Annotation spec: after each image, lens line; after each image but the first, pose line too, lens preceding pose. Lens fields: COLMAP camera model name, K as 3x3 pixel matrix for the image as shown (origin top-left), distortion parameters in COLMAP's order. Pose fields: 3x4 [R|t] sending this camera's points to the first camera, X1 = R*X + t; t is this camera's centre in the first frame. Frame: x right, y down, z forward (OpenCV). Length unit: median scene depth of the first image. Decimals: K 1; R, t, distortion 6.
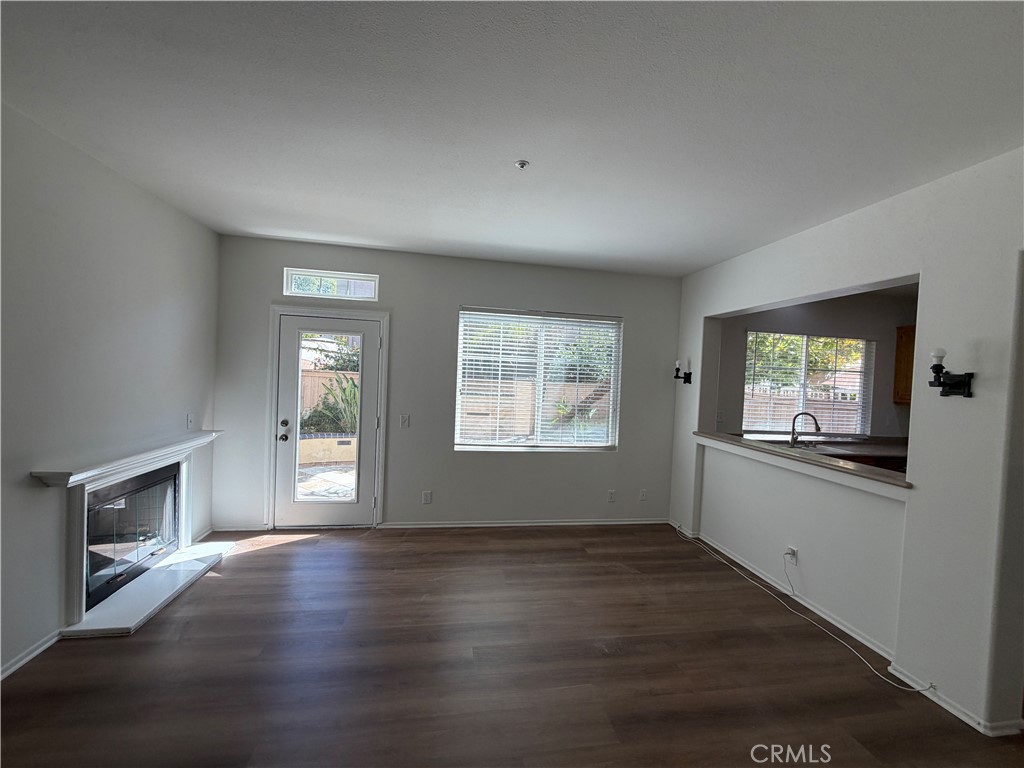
lens RADIAL K [[404.9, 0, 512.0], [0, 404.9, 384.0], [0, 0, 1]] dist [-0.001024, 0.000219]
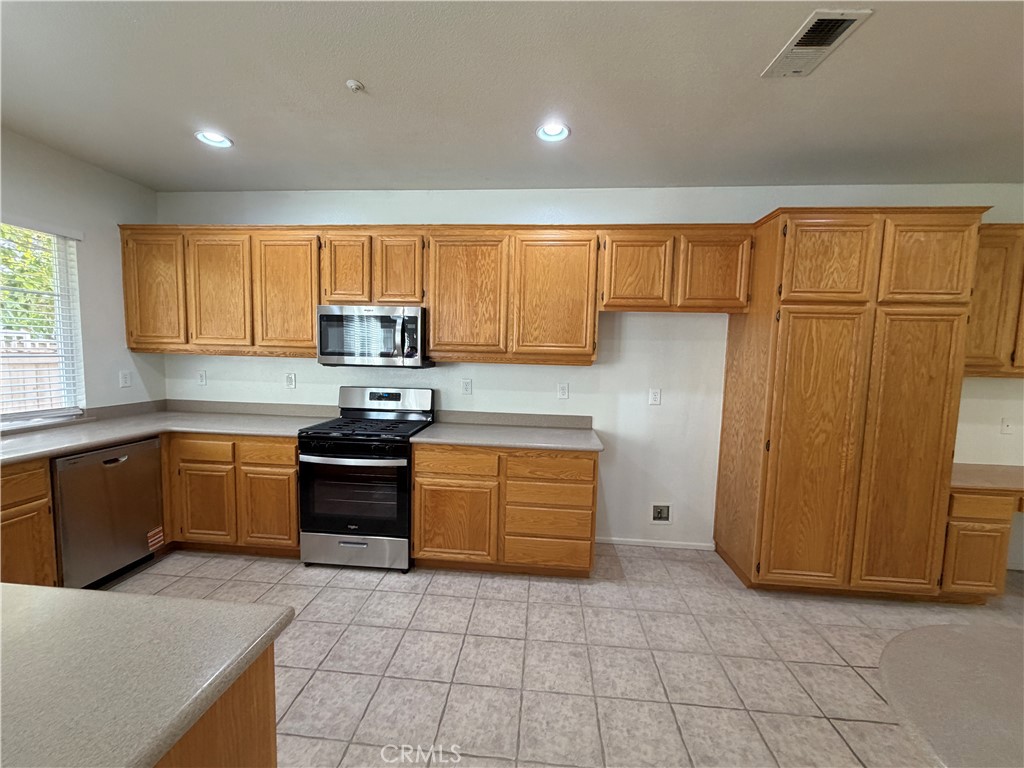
lens RADIAL K [[404.9, 0, 512.0], [0, 404.9, 384.0], [0, 0, 1]] dist [-0.001024, 0.000219]
pose [[0.252963, -0.113523, 0.960792, 0.632433], [0.005456, 0.993243, 0.115921, 0.039069], [-0.967461, -0.024081, 0.251873, 0.348537]]
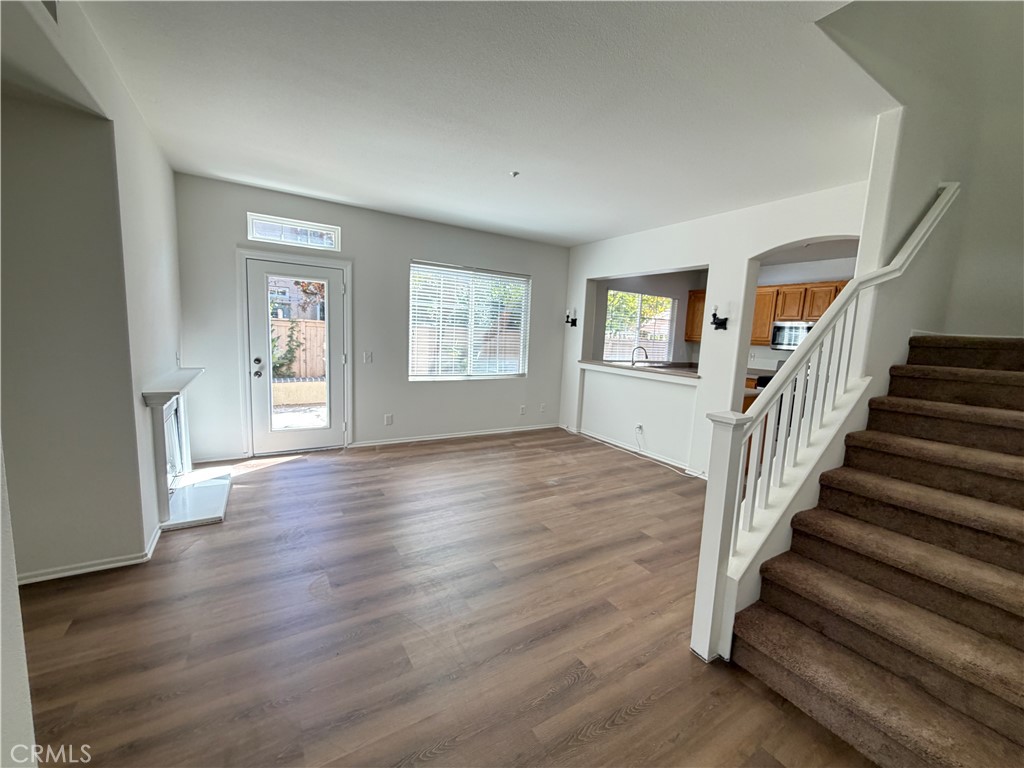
lens RADIAL K [[404.9, 0, 512.0], [0, 404.9, 384.0], [0, 0, 1]] dist [-0.001024, 0.000219]
pose [[0.929127, -0.048013, 0.366629, -0.320352], [0.002647, 0.992372, 0.123251, 0.025178], [-0.369750, -0.113546, 0.922167, -0.261570]]
